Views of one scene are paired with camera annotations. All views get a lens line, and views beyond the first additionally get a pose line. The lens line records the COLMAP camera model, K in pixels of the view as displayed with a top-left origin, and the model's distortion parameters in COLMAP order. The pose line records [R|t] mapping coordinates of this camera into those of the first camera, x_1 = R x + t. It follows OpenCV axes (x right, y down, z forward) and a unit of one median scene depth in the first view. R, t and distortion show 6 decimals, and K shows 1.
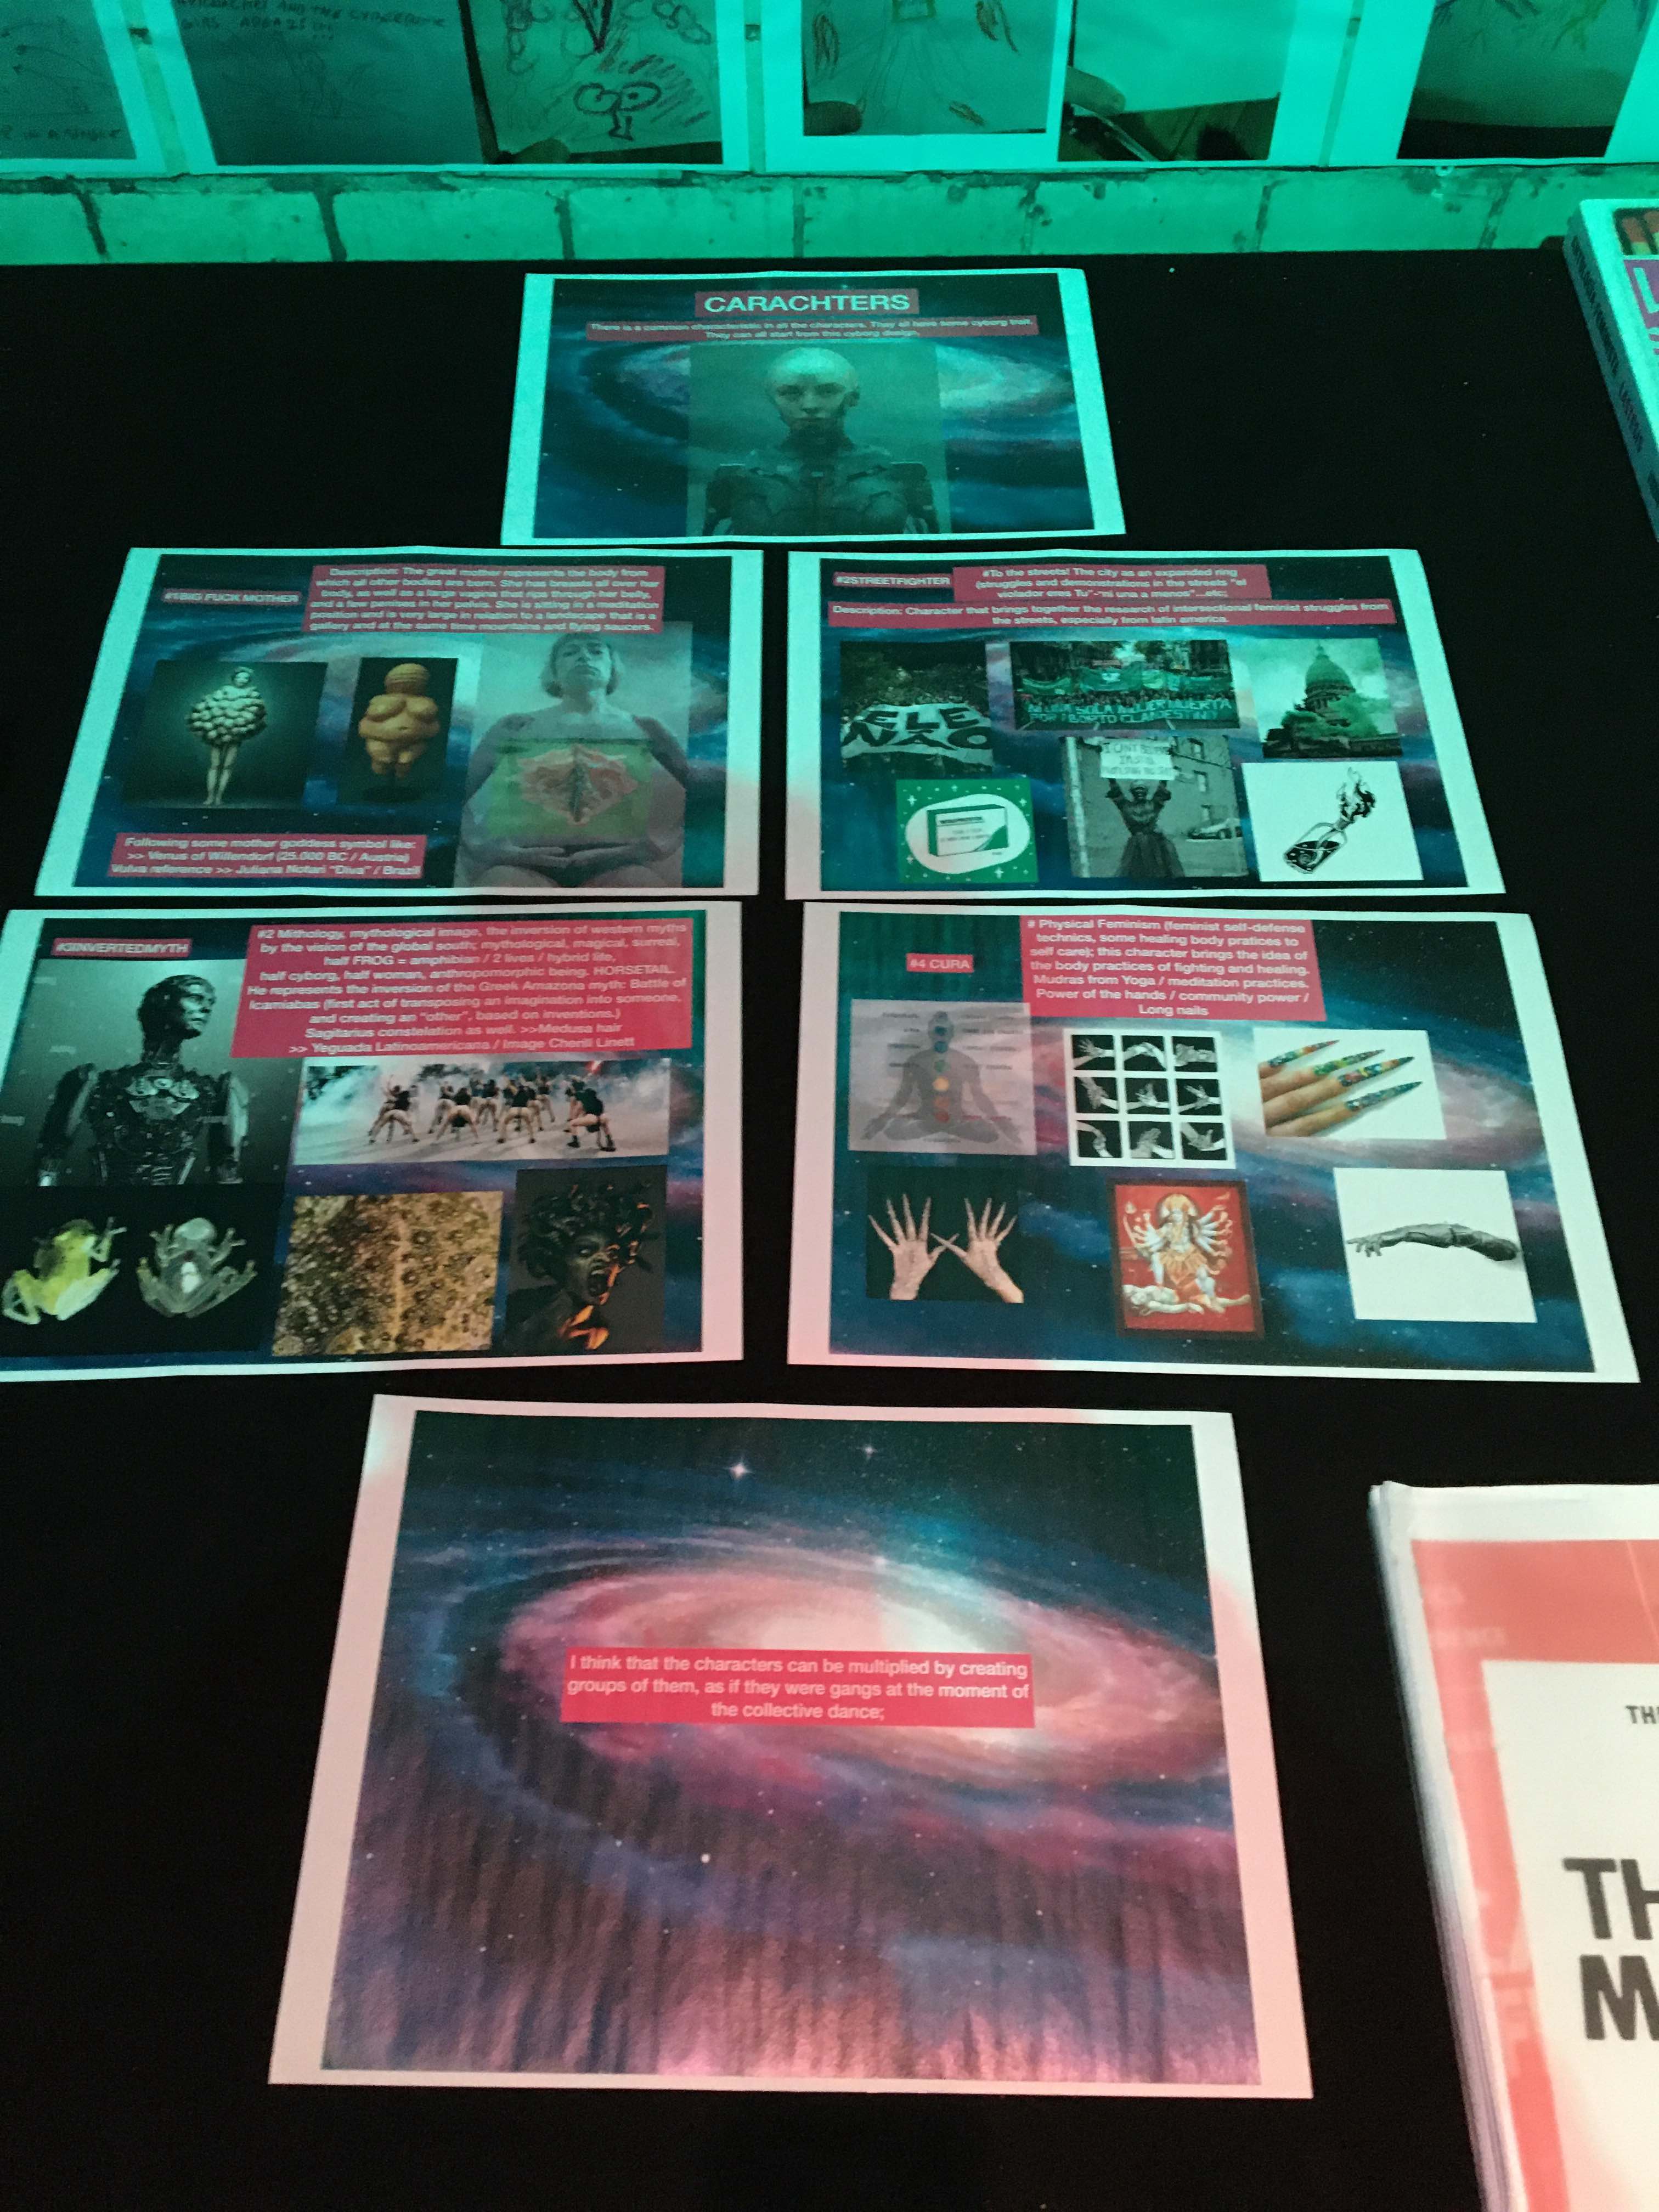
lens RADIAL K [[1864.3, 0, 836.2], [0, 1864.3, 1118.6], [0, 0, 1]] dist [0.060380, -0.078596]
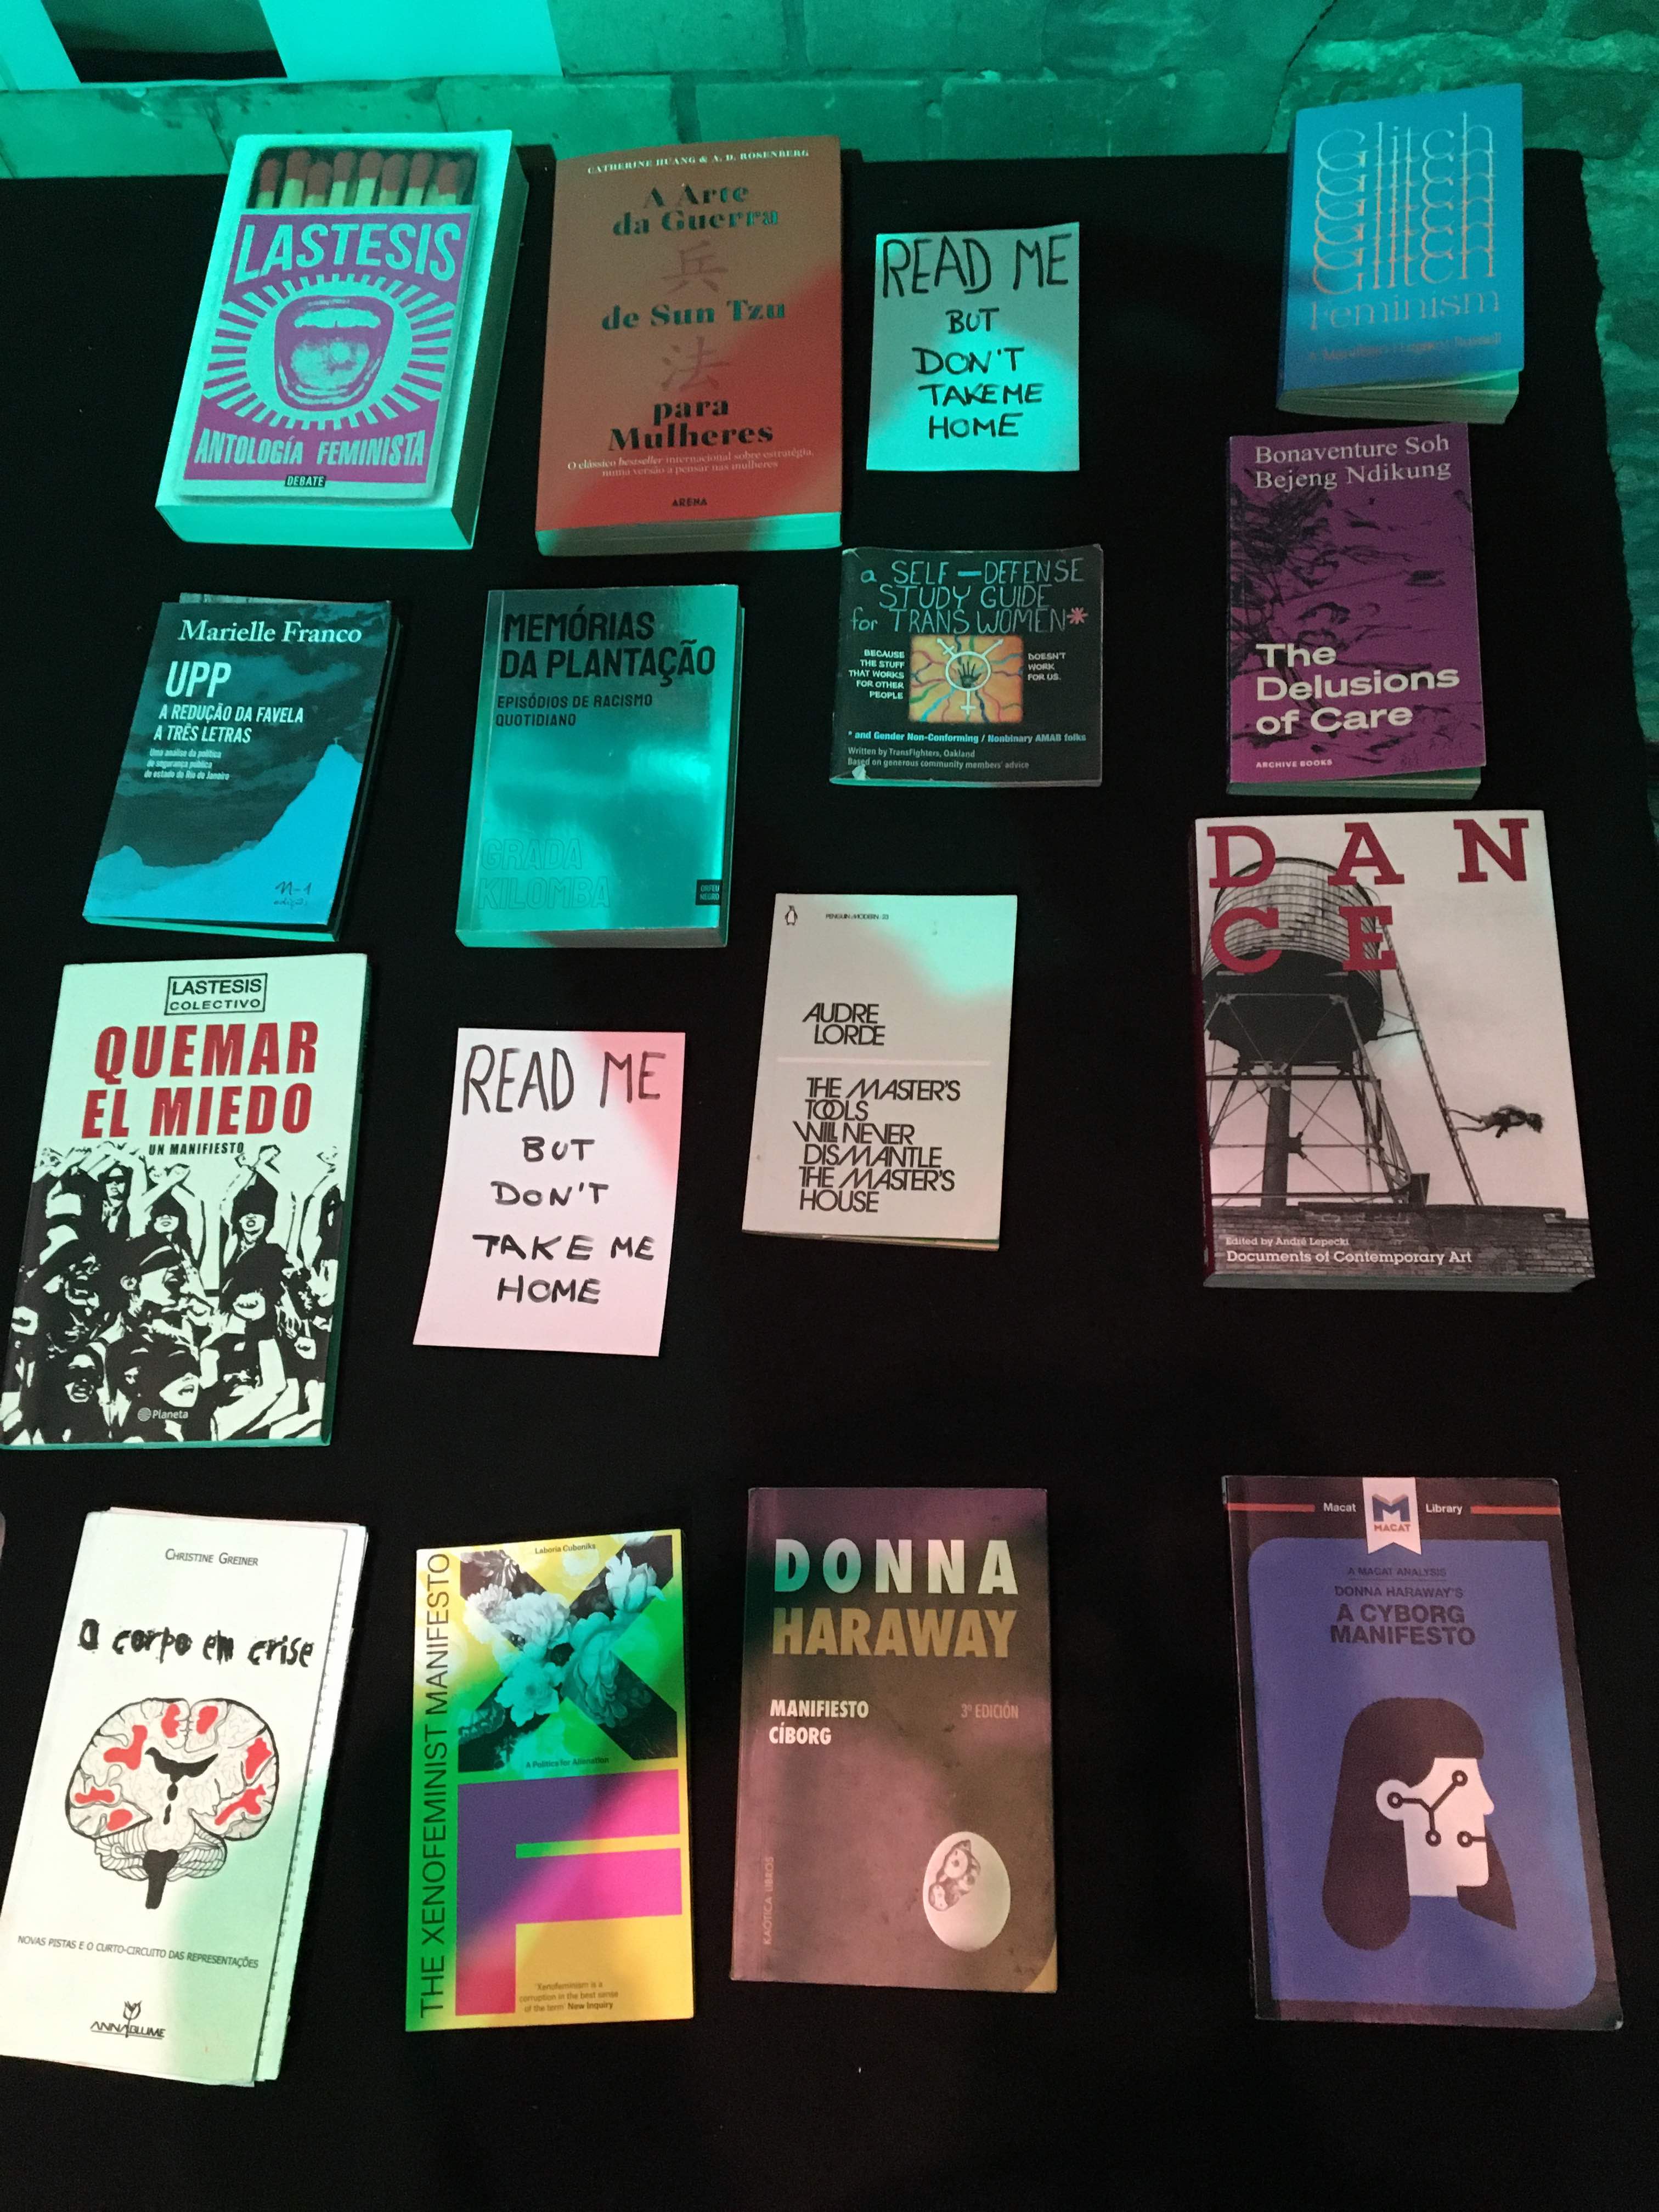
lens RADIAL K [[1864.3, 0, 836.3], [0, 1864.3, 1109.2], [0, 0, 1]] dist [0.060380, -0.078596]
pose [[0.996009, 0.033506, -0.082729, 0.968695], [-0.013498, 0.972748, 0.231470, -0.260901], [0.088230, -0.229430, 0.969318, -0.077694]]
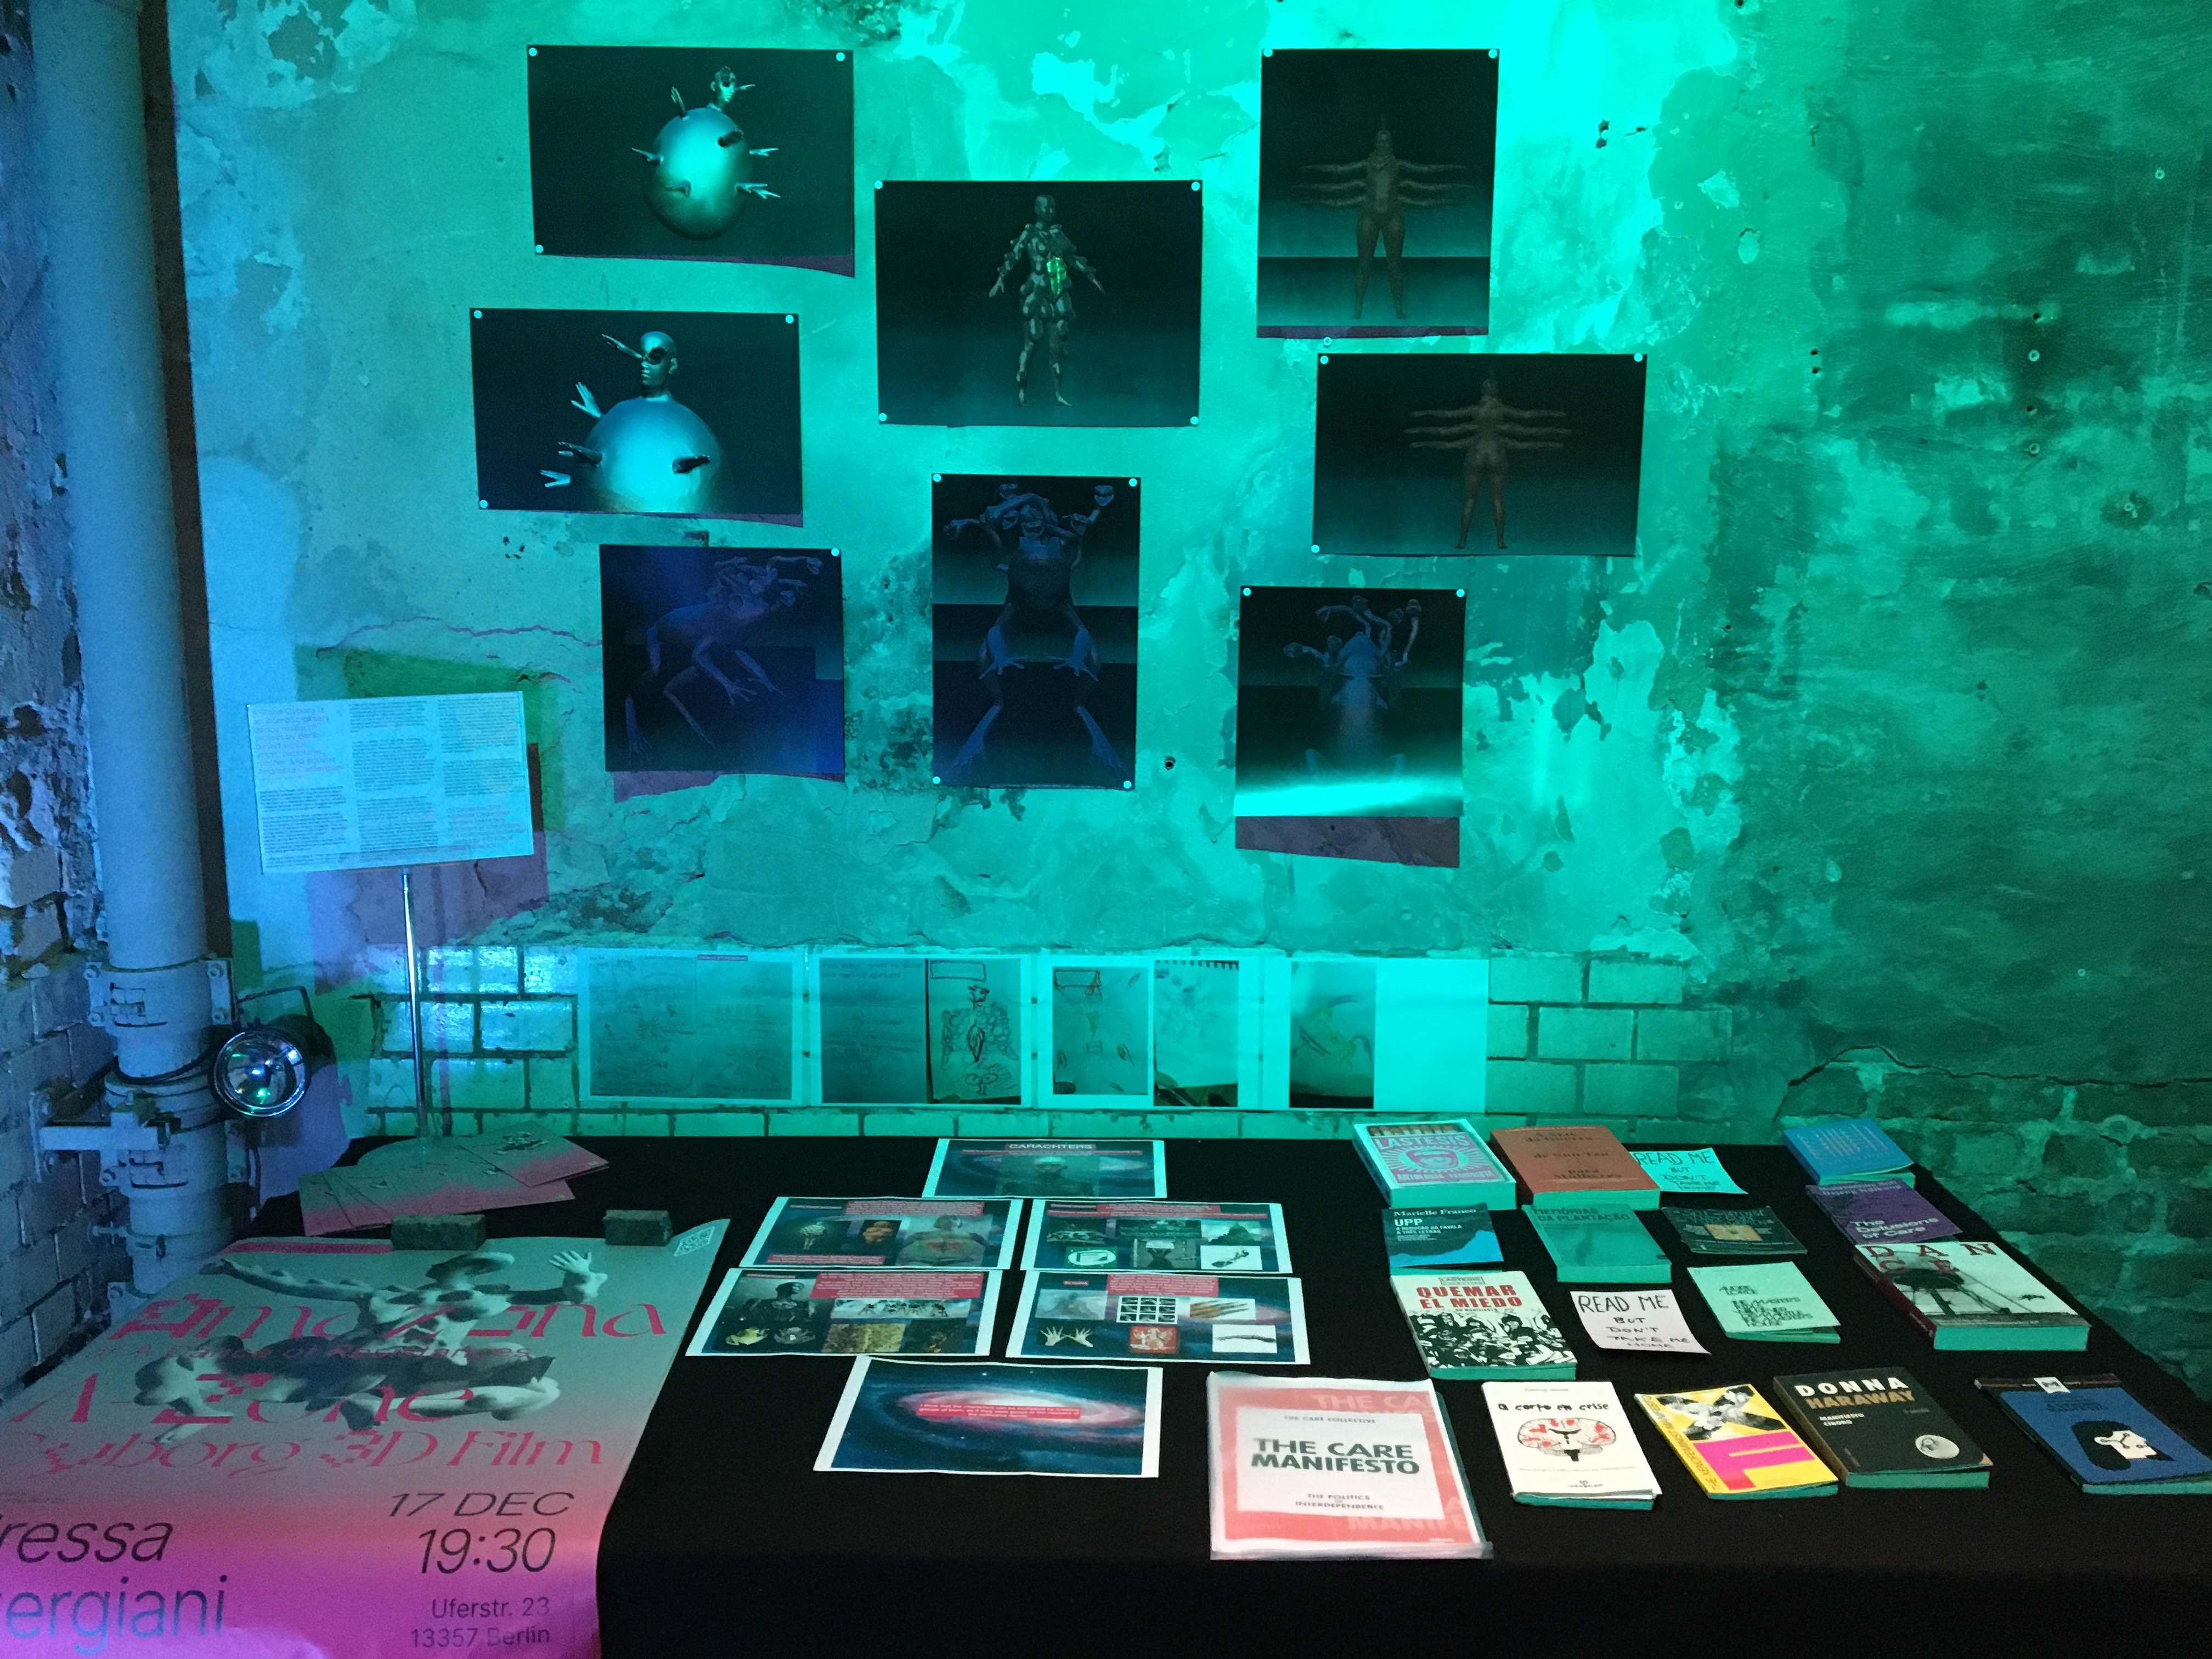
lens RADIAL K [[1864.3, 0, 1096.1], [0, 1864.3, 828.2], [0, 0, 1]] dist [0.060380, -0.078596]
pose [[0.998965, 0.006471, -0.045029, 0.182065], [-0.037759, 0.670002, -0.741398, 1.325127], [0.025372, 0.742331, 0.669553, -1.145772]]
